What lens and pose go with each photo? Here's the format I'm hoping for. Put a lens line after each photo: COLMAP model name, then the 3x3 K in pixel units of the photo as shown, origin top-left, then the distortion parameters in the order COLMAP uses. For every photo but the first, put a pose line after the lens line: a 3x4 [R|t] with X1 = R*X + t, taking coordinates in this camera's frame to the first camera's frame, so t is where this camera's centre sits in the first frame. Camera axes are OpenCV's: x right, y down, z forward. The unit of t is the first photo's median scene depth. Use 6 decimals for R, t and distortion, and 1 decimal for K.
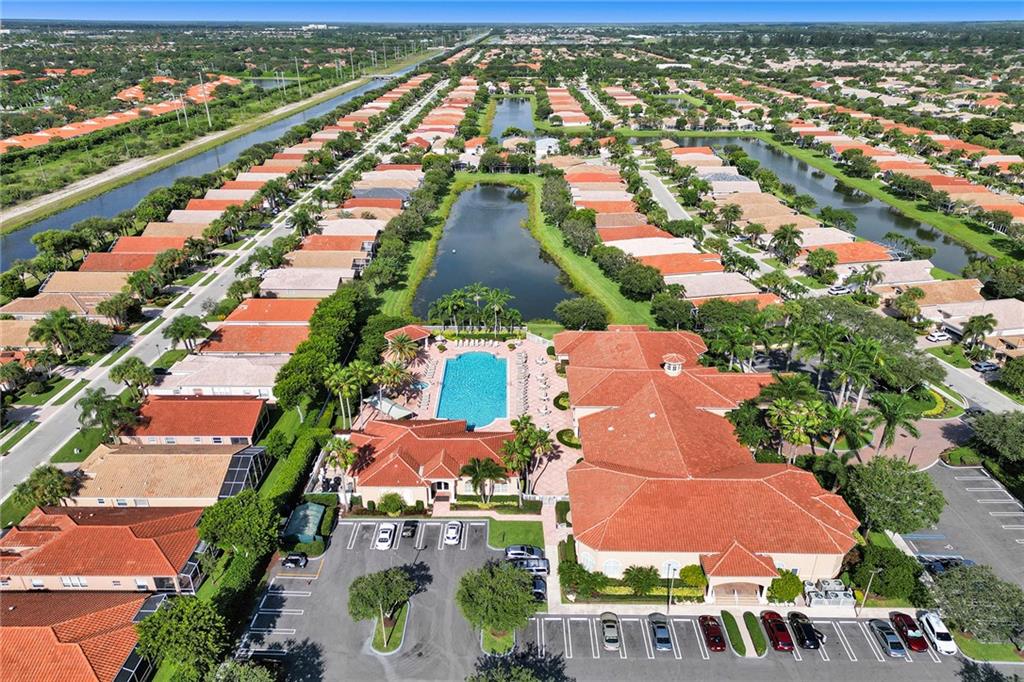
lens RADIAL K [[744.9, 0, 512.0], [0, 744.9, 341.0], [0, 0, 1]] dist [0.060846, -0.052132]
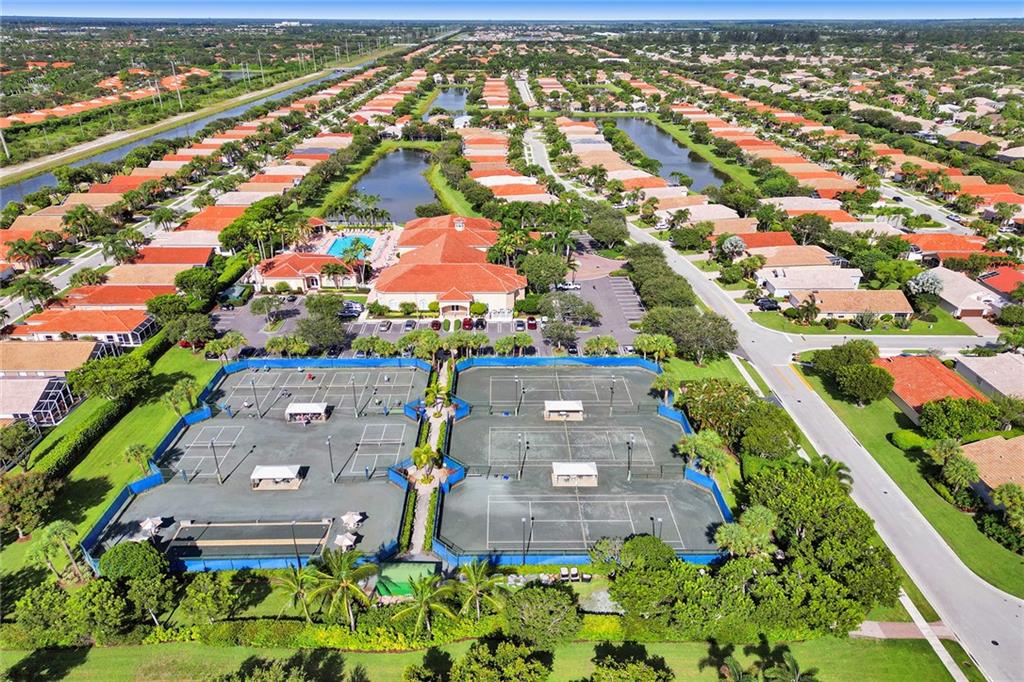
lens RADIAL K [[744.9, 0, 512.0], [0, 744.9, 341.0], [0, 0, 1]] dist [0.060846, -0.052132]
pose [[0.999598, -0.010839, 0.026212, 0.082354], [0.010766, 0.999938, 0.002914, 0.083978], [-0.026242, -0.002630, 0.999652, -0.196807]]
